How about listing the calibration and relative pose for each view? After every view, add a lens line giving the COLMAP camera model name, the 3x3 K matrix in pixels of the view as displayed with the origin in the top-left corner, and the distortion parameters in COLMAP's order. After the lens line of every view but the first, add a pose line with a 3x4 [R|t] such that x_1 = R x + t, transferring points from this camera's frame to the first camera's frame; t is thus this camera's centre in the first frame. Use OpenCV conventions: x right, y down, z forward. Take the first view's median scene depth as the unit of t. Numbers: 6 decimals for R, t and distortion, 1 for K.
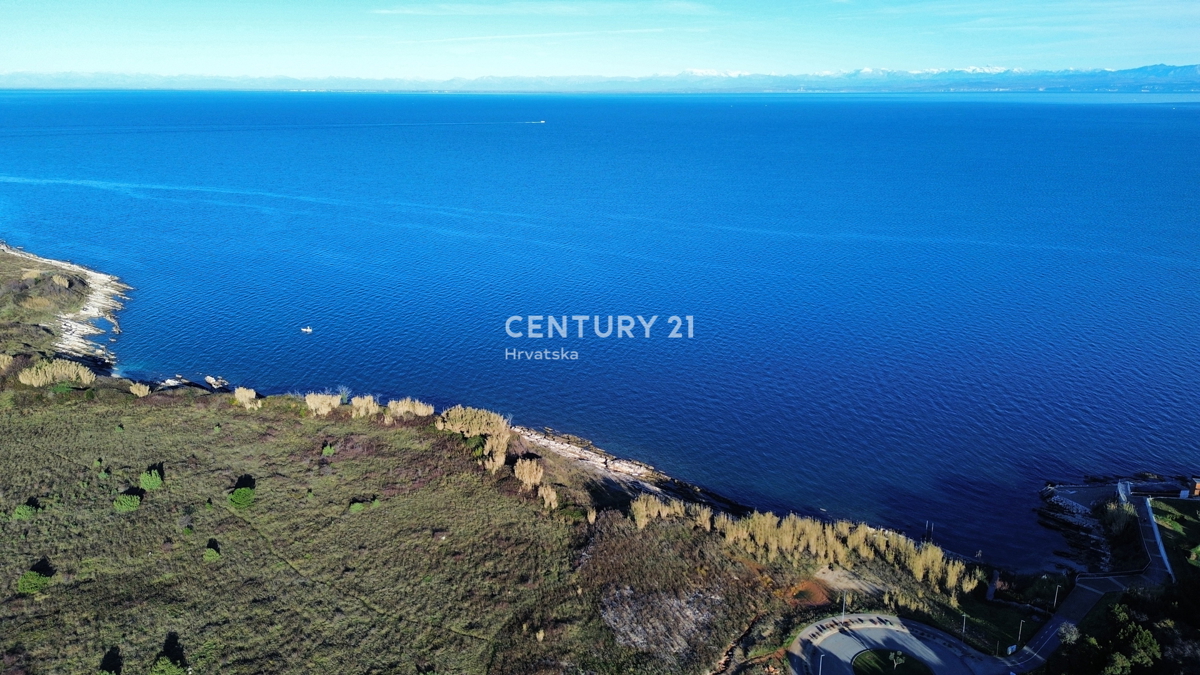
lens RADIAL K [[839.0, 0, 601.9], [0, 839.0, 341.3], [0, 0, 1]] dist [0.098525, -0.115512]
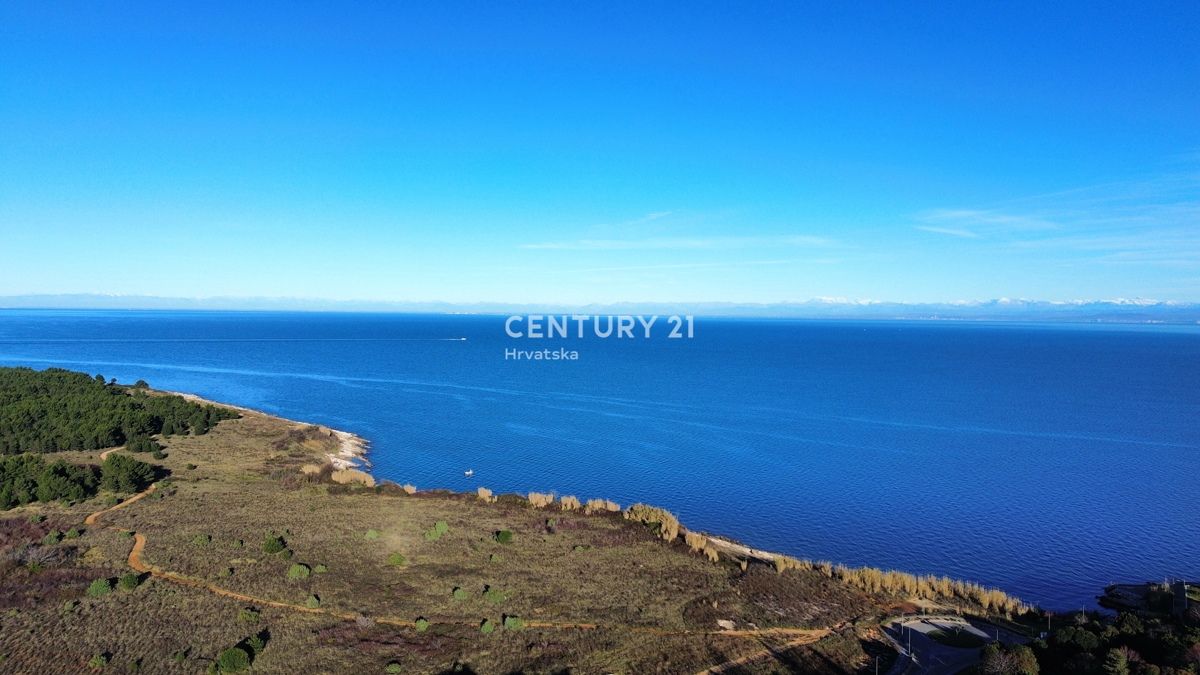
lens RADIAL K [[839.0, 0, 601.9], [0, 839.0, 341.3], [0, 0, 1]] dist [0.098525, -0.115512]
pose [[0.988326, 0.016903, -0.151414, -0.039902], [-0.054744, 0.966851, -0.249403, 0.219963], [0.142179, 0.254780, 0.956490, -0.489272]]
